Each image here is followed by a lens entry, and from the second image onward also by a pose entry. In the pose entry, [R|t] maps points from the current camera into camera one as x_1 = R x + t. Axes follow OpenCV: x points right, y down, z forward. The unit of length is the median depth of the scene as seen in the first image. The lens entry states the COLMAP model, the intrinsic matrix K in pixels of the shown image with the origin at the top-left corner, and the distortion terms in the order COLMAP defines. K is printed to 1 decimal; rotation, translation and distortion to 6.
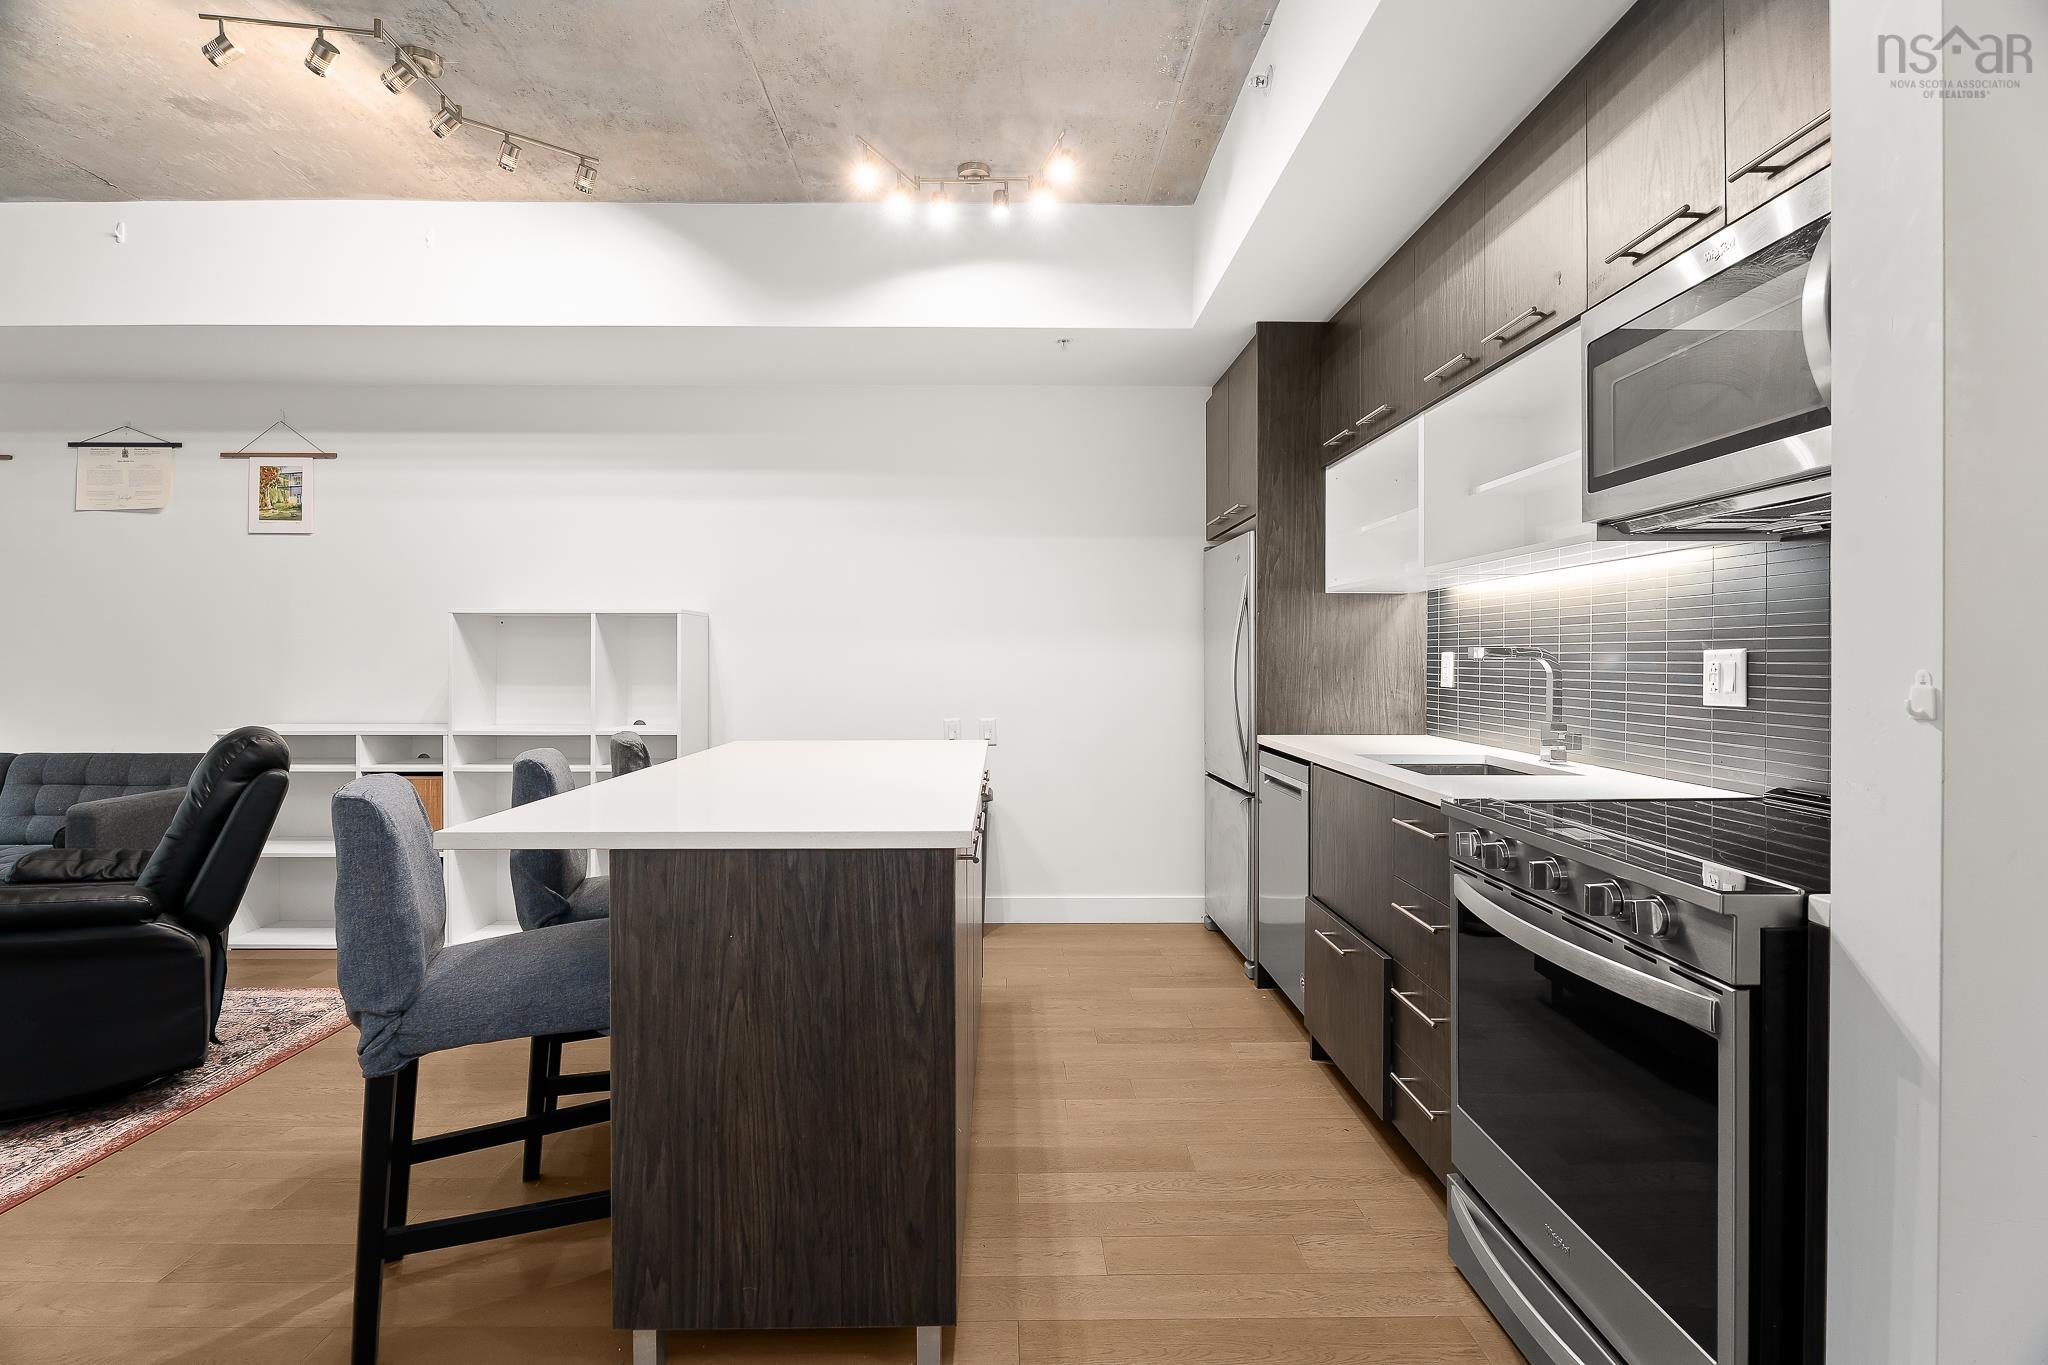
lens RADIAL K [[981.9, 0, 1023.2], [0, 981.9, 659.2], [0, 0, 1]] dist [-0.004029, -0.000637]
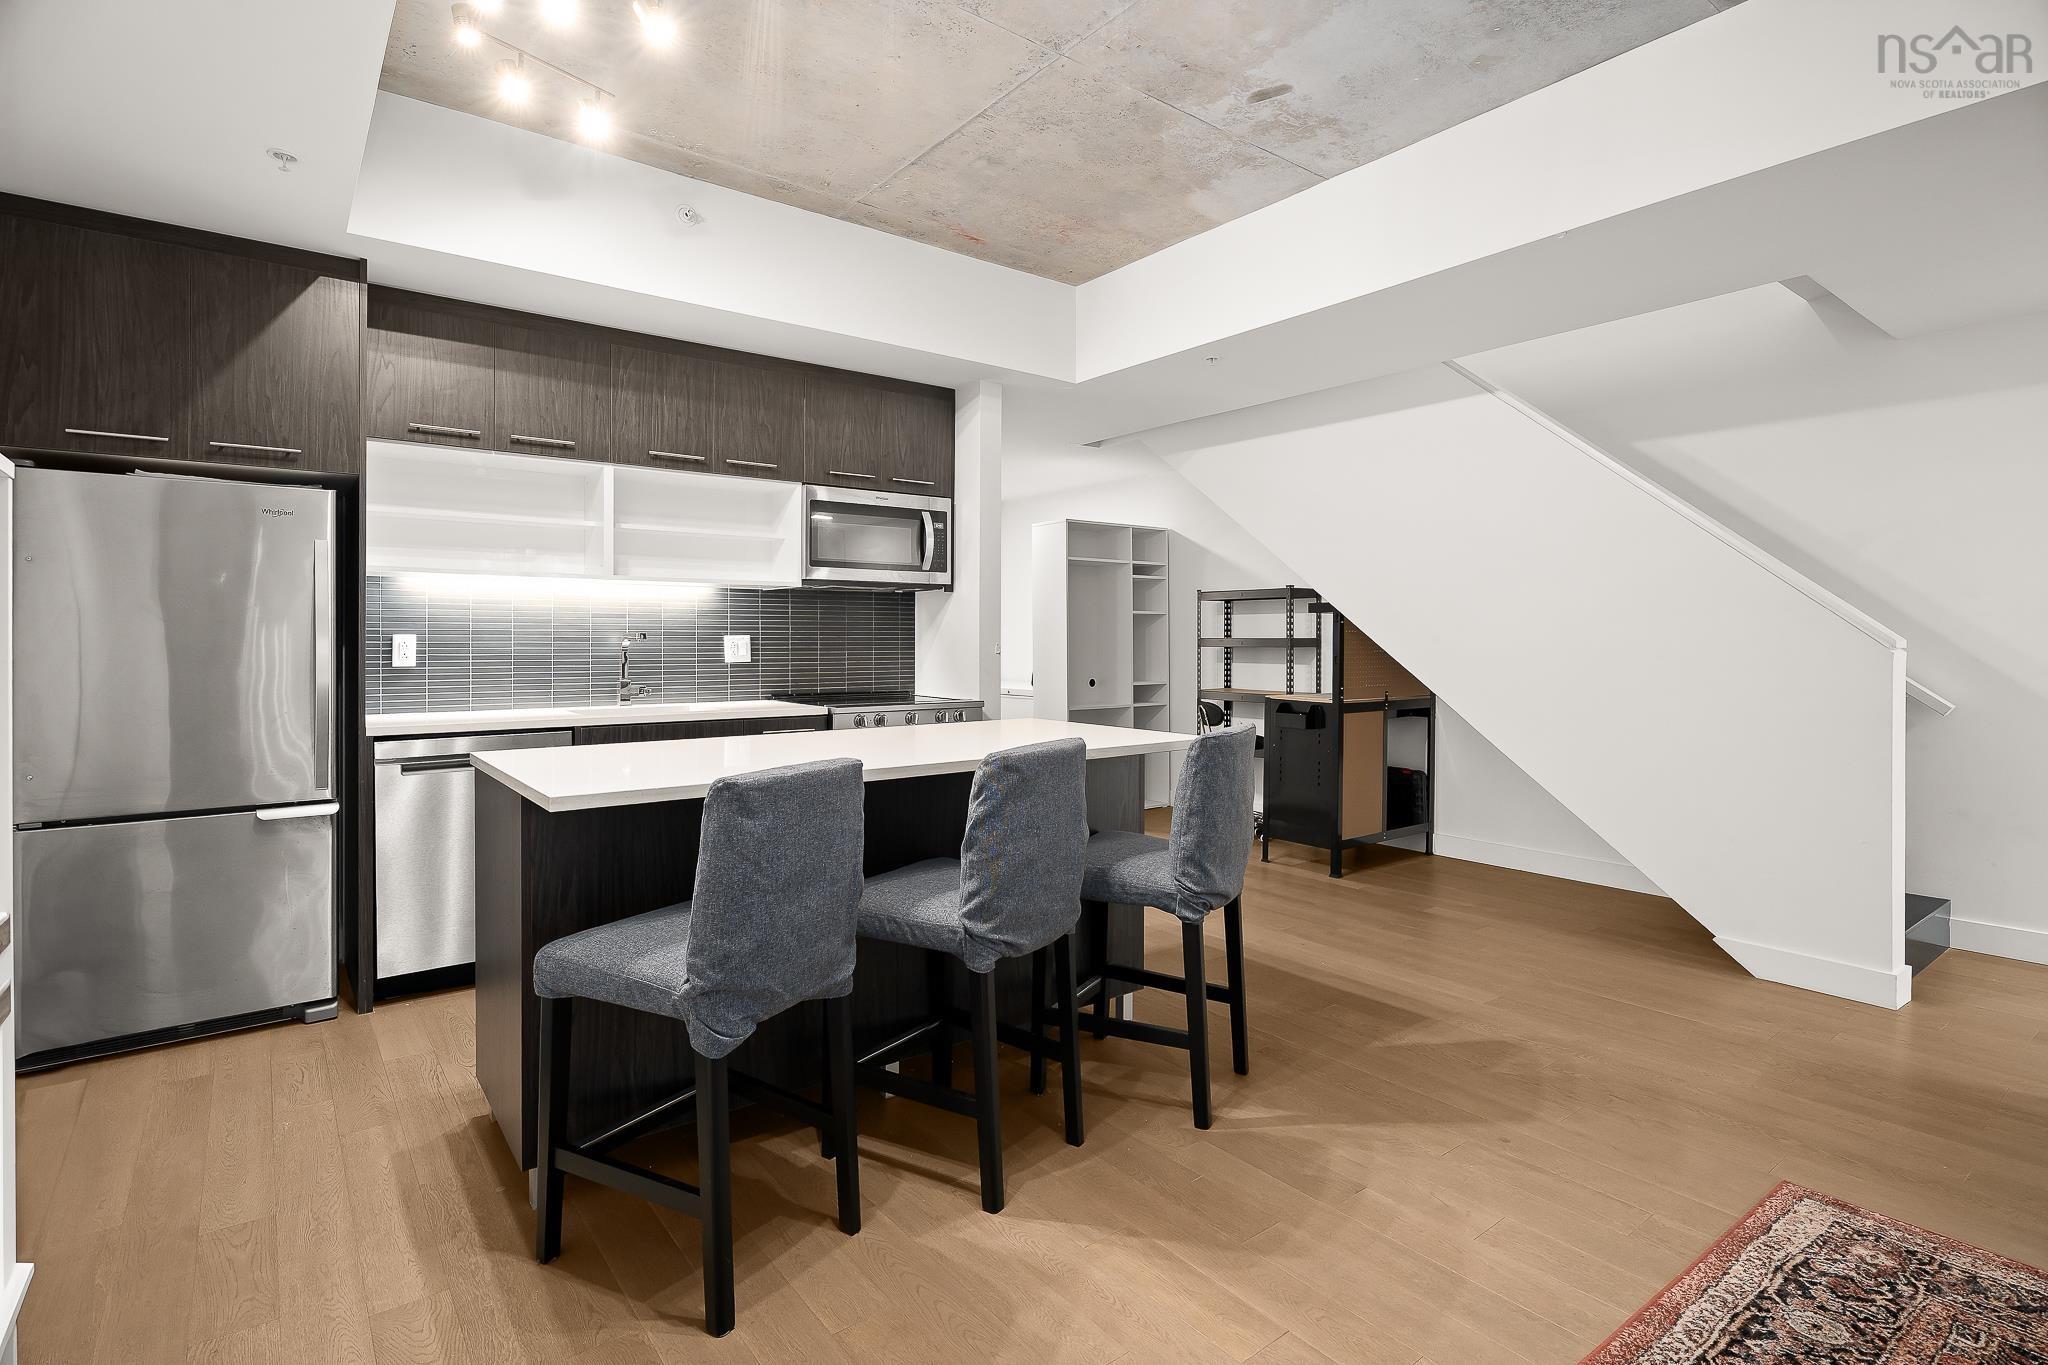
lens RADIAL K [[991.8, 0, 1024.4], [0, 991.8, 648.0], [0, 0, 1]] dist [0.012982, 0.000037]
pose [[-0.596280, -0.008120, 0.802735, -0.932476], [0.000099, 0.999948, 0.010188, -0.003500], [-0.802776, 0.006155, -0.596249, 1.187474]]
